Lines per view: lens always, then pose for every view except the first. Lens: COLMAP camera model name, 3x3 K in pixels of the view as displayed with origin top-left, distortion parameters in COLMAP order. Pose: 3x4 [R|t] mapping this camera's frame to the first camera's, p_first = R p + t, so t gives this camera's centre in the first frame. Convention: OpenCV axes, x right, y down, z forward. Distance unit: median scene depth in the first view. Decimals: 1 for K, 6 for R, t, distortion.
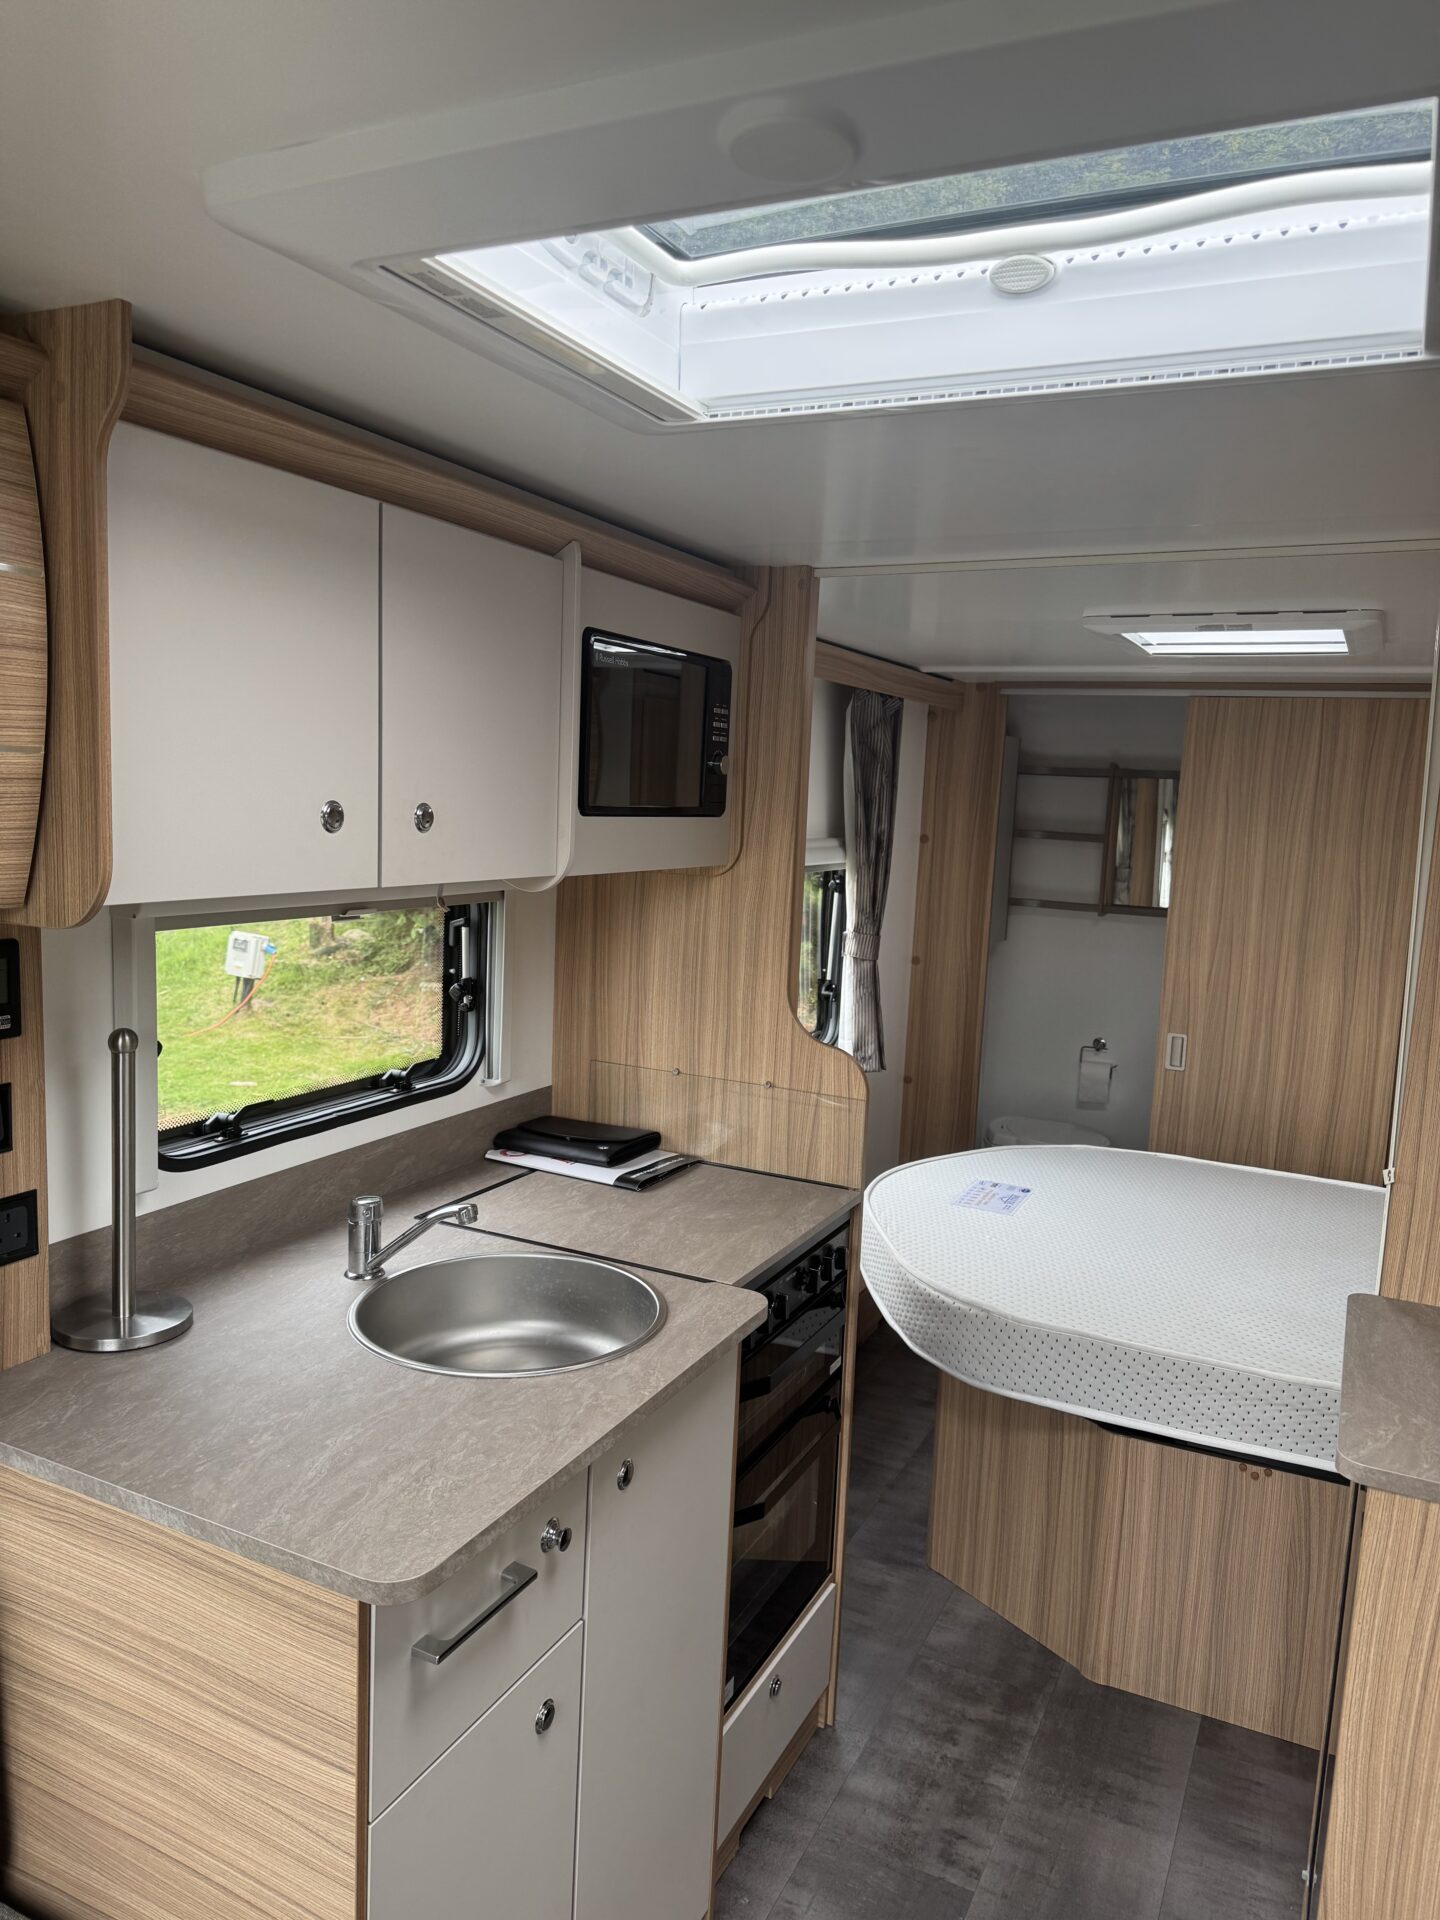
lens RADIAL K [[1340.8, 0, 720.5], [0, 1340.8, 953.2], [0, 0, 1]] dist [0.042721, -0.065701]
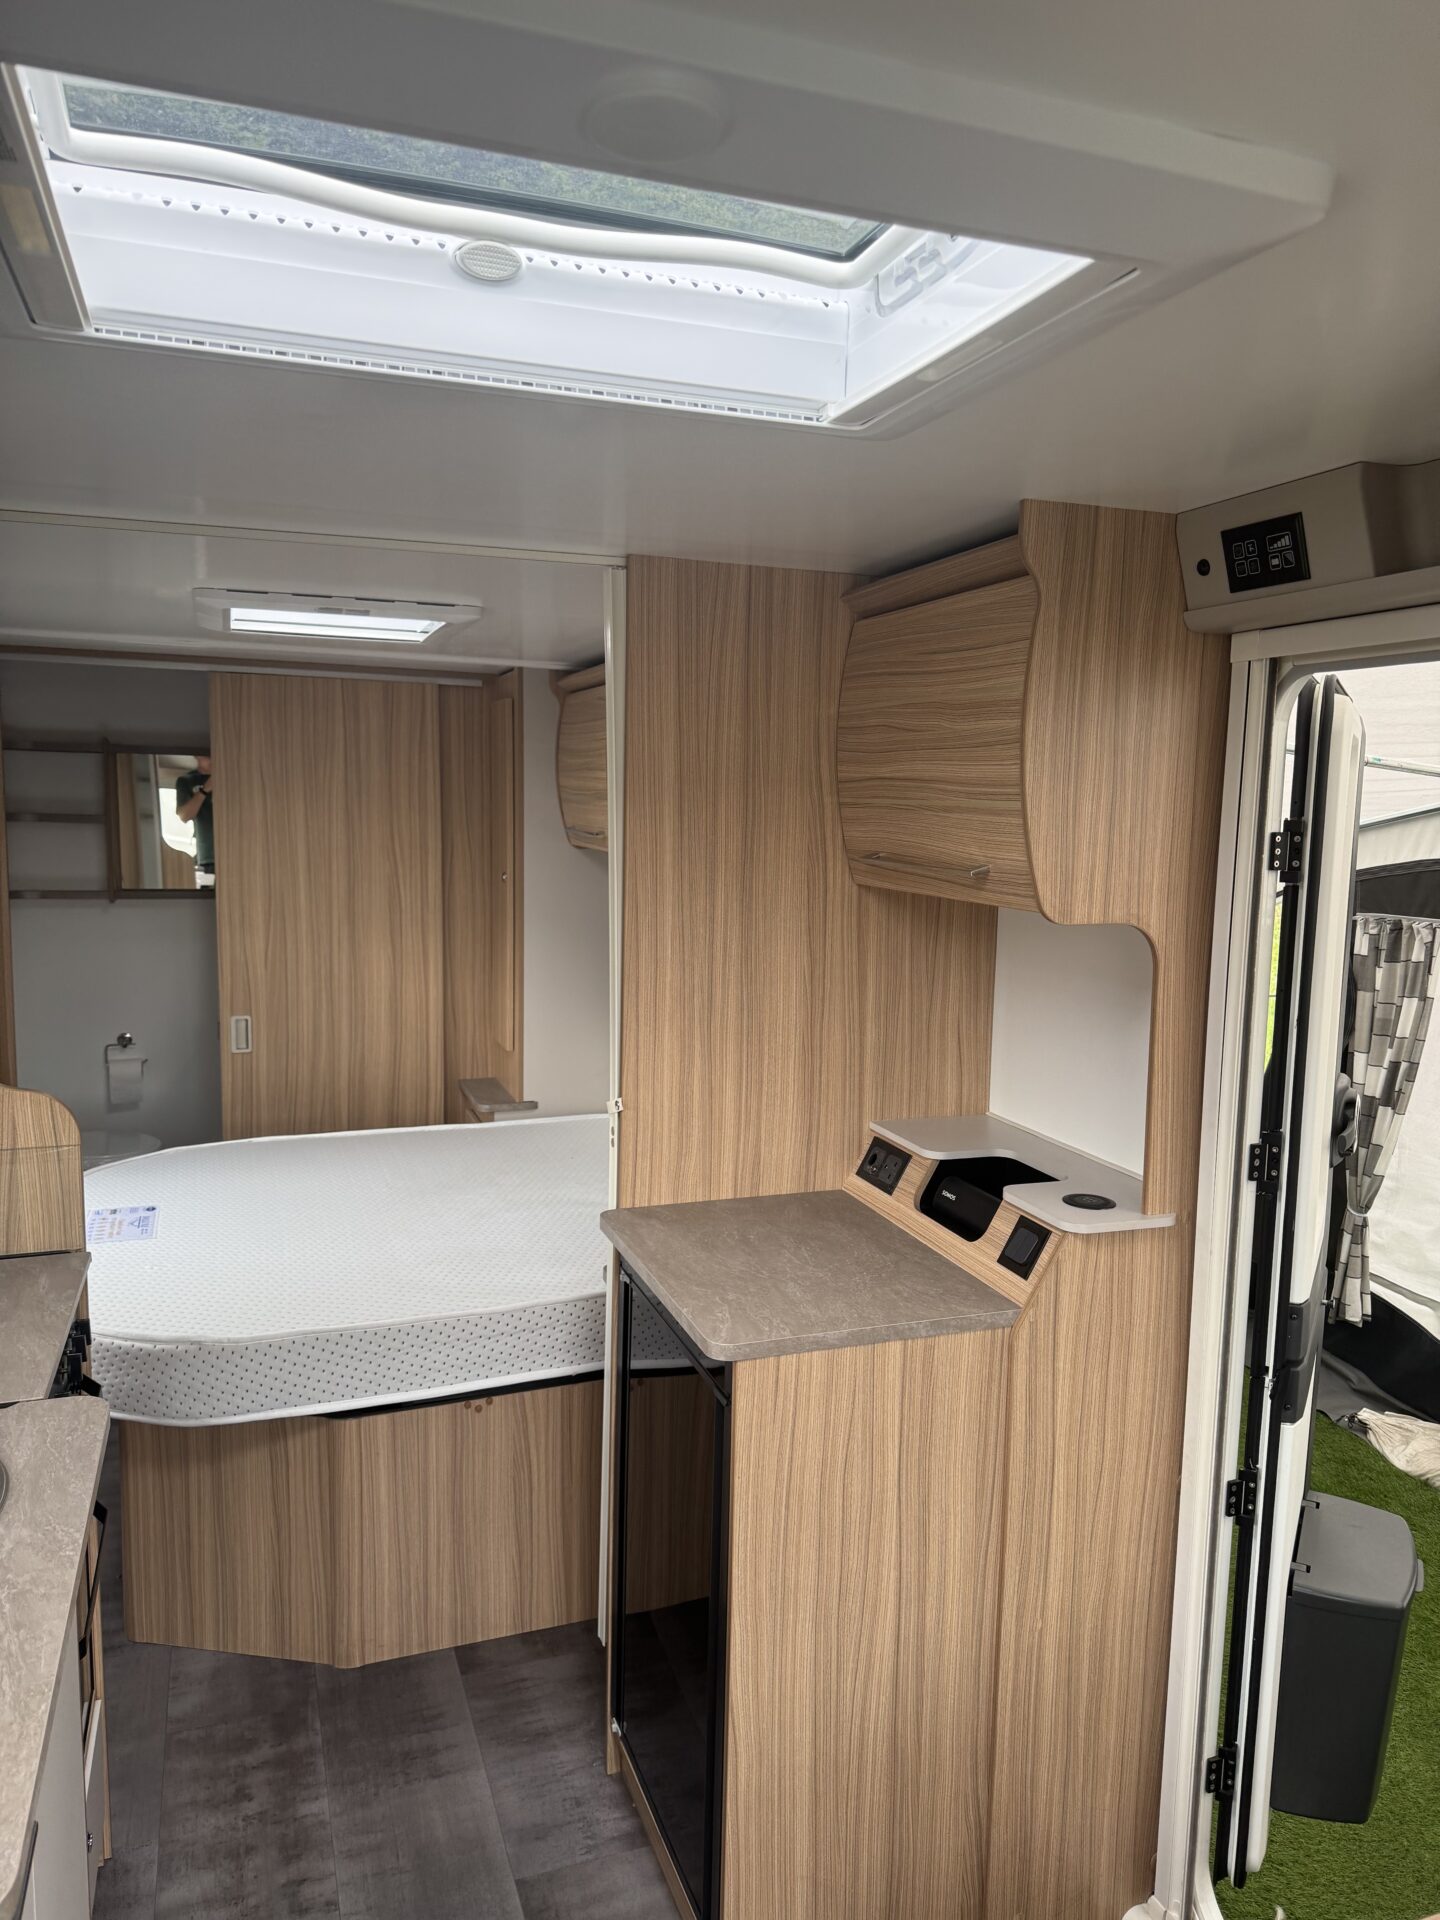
lens RADIAL K [[1348.1, 0, 721.8], [0, 1348.1, 962.6], [0, 0, 1]] dist [0.026866, -0.042122]
pose [[0.692307, -0.120470, 0.711476, -0.189616], [0.099425, 0.992487, 0.071306, -0.023956], [-0.714721, 0.021373, 0.699084, 0.093894]]
